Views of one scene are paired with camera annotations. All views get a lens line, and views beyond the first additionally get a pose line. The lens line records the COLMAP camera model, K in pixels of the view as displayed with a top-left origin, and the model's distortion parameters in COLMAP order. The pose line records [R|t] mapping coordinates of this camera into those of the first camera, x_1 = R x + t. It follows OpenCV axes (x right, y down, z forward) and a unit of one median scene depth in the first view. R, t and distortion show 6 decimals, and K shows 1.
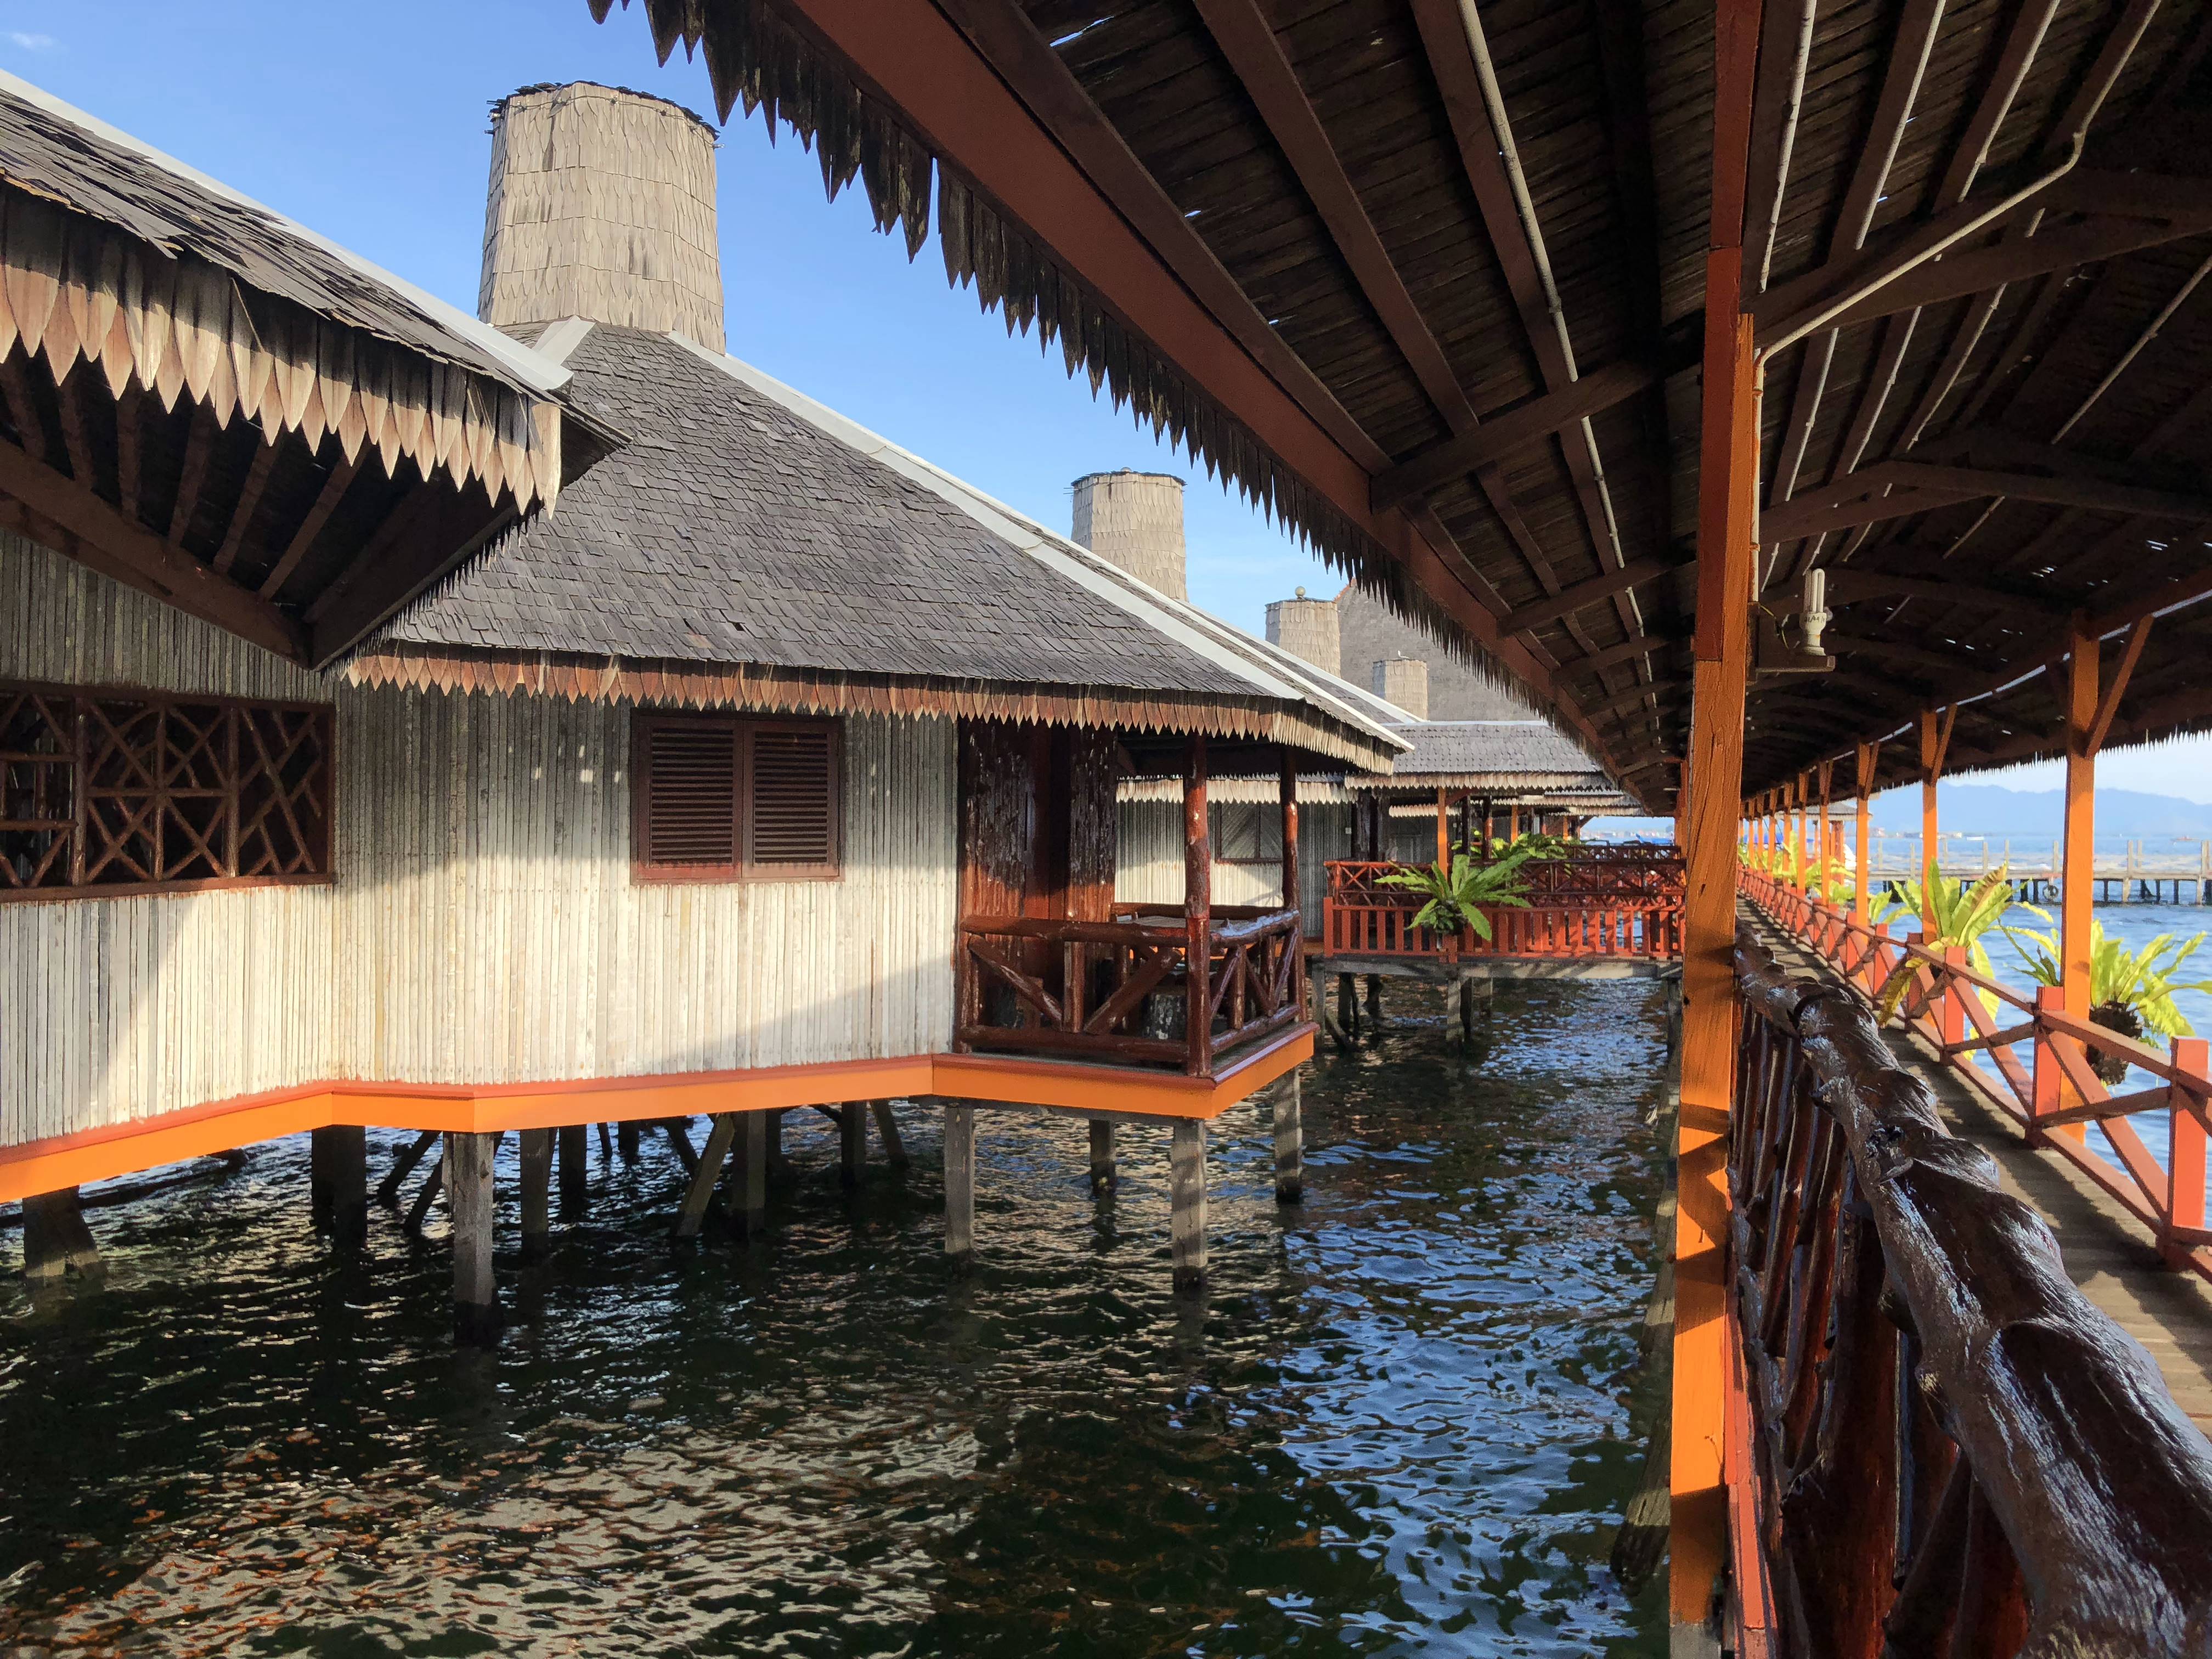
lens RADIAL K [[1787.8, 0, 1106.0], [0, 1787.8, 829.5], [0, 0, 1]] dist [0.104276, -0.001376]
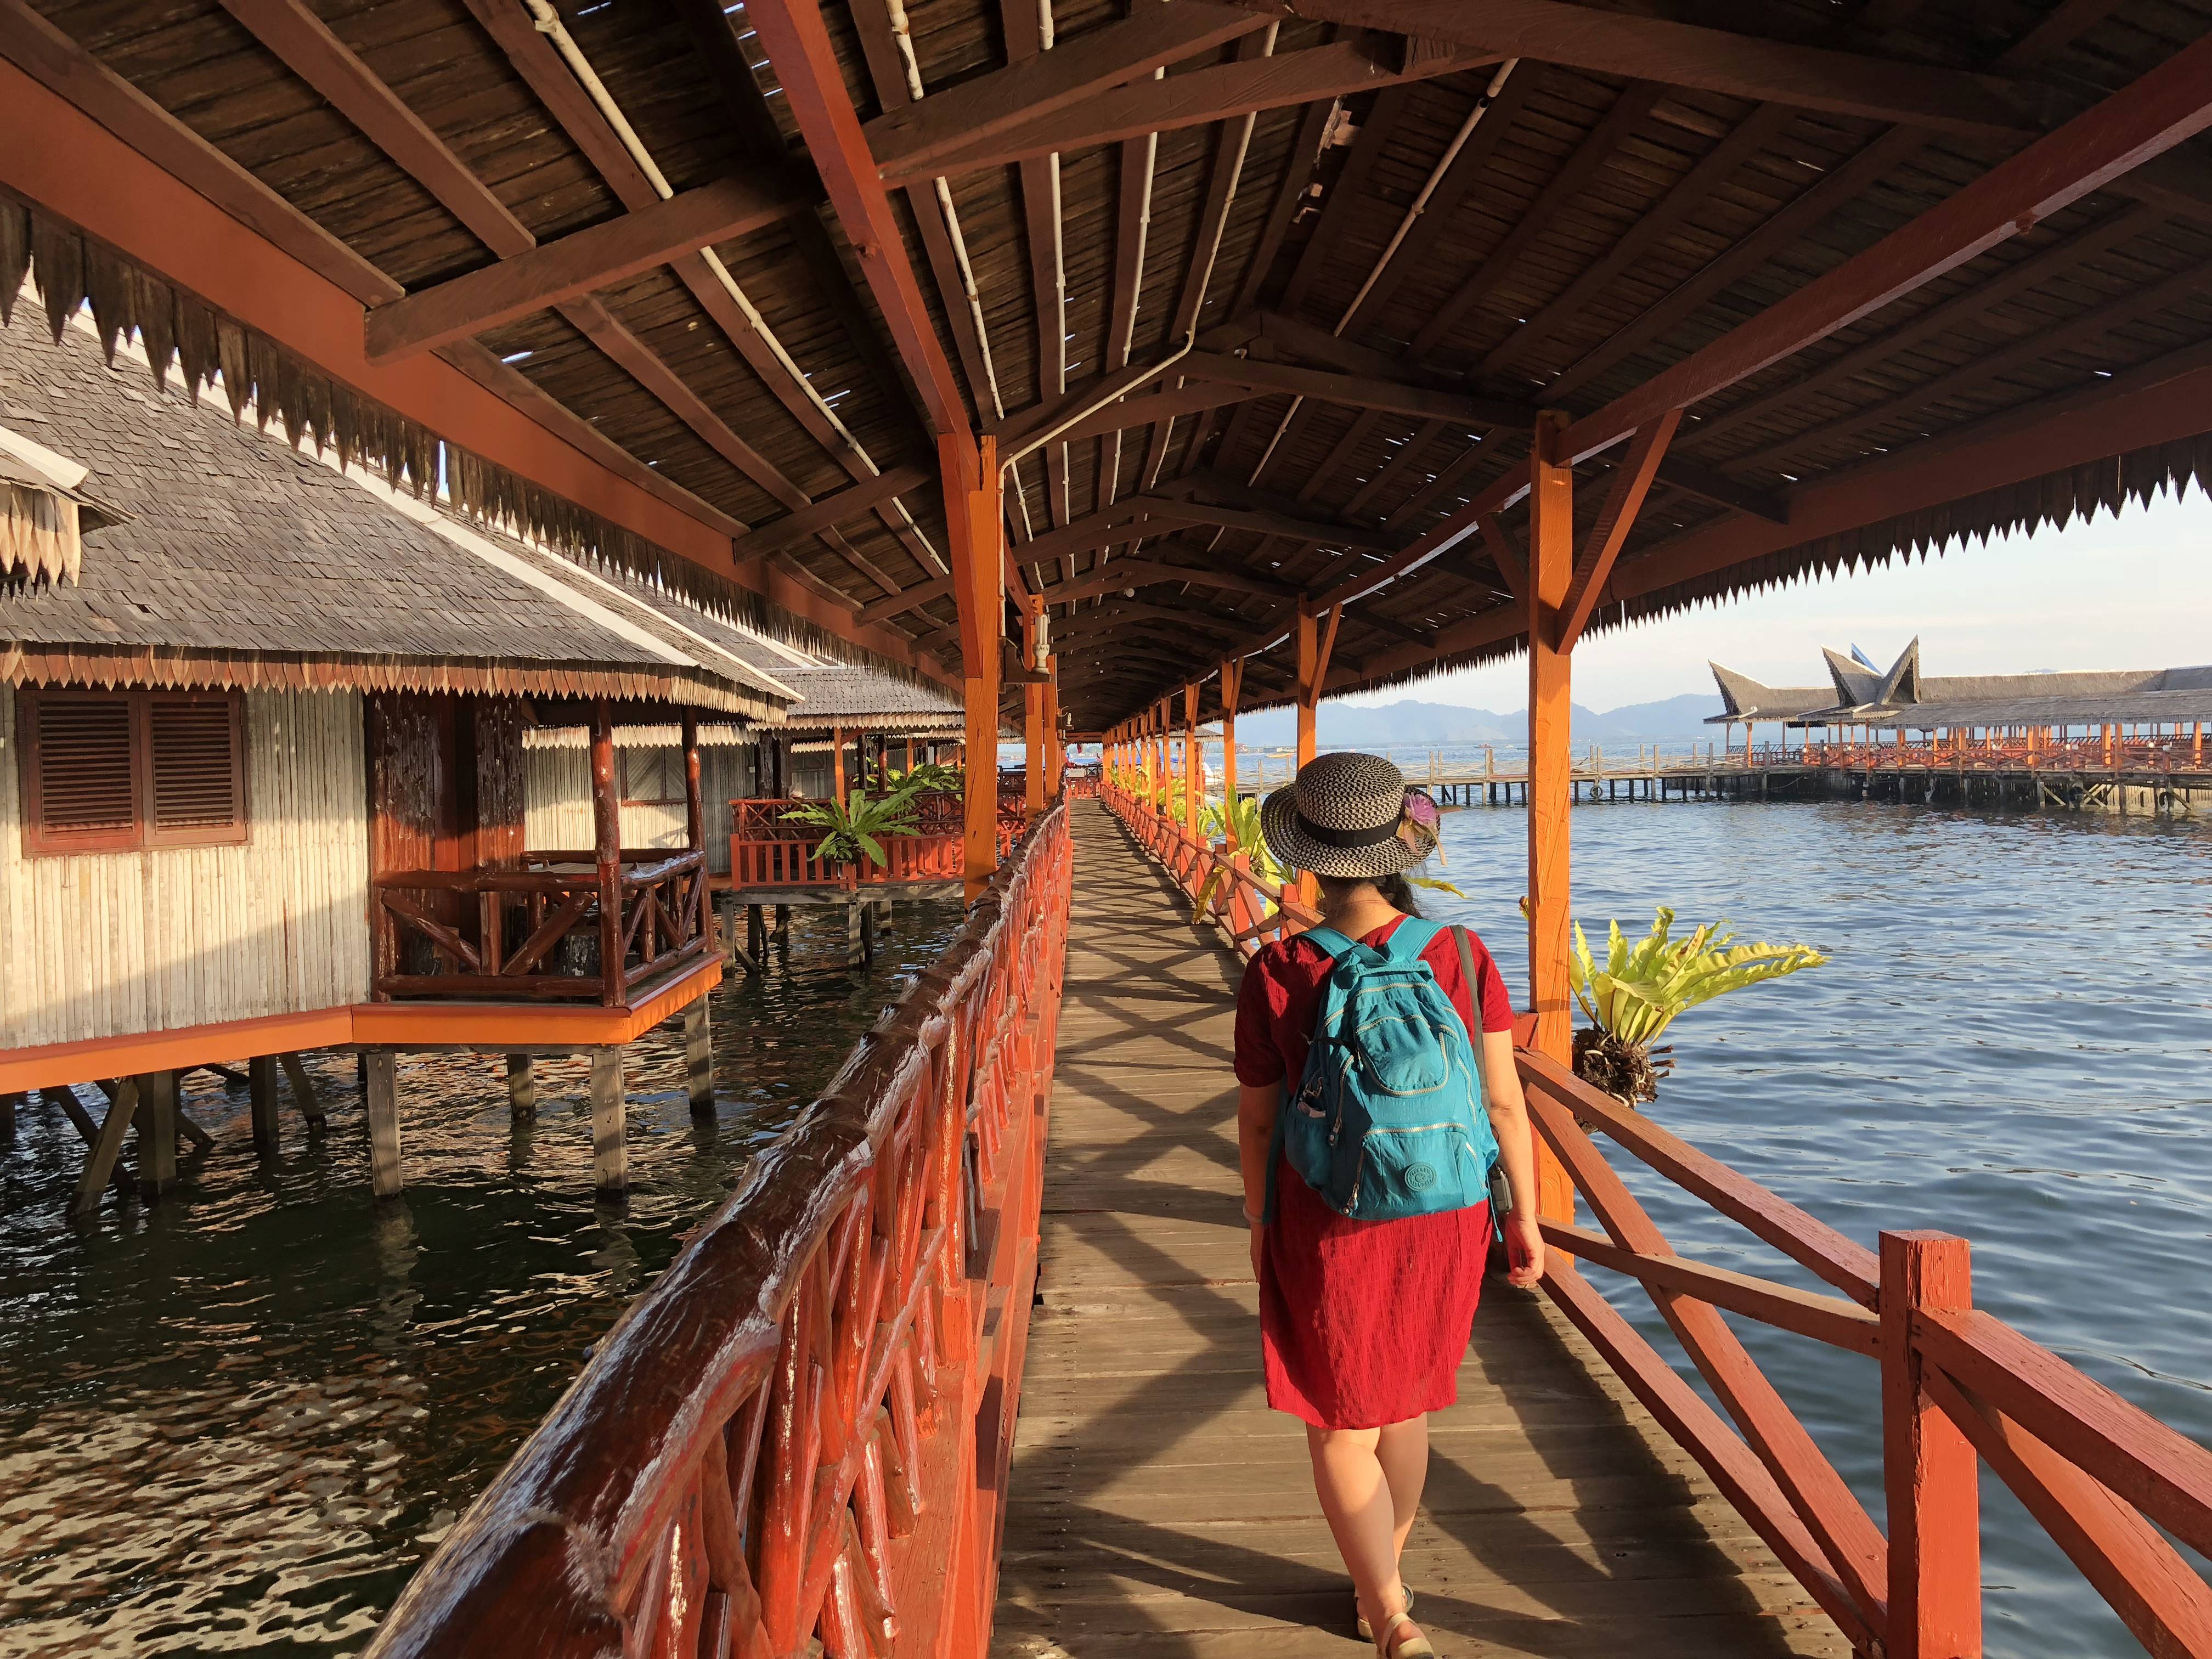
lens RADIAL K [[1745.4, 0, 1102.2], [0, 1745.4, 807.8], [0, 0, 1]] dist [0.004638, 0.005264]
pose [[0.945352, -0.037481, 0.323891, -0.007733], [0.028921, 0.999095, 0.031203, -0.009131], [-0.324767, -0.020131, 0.945580, -0.106585]]
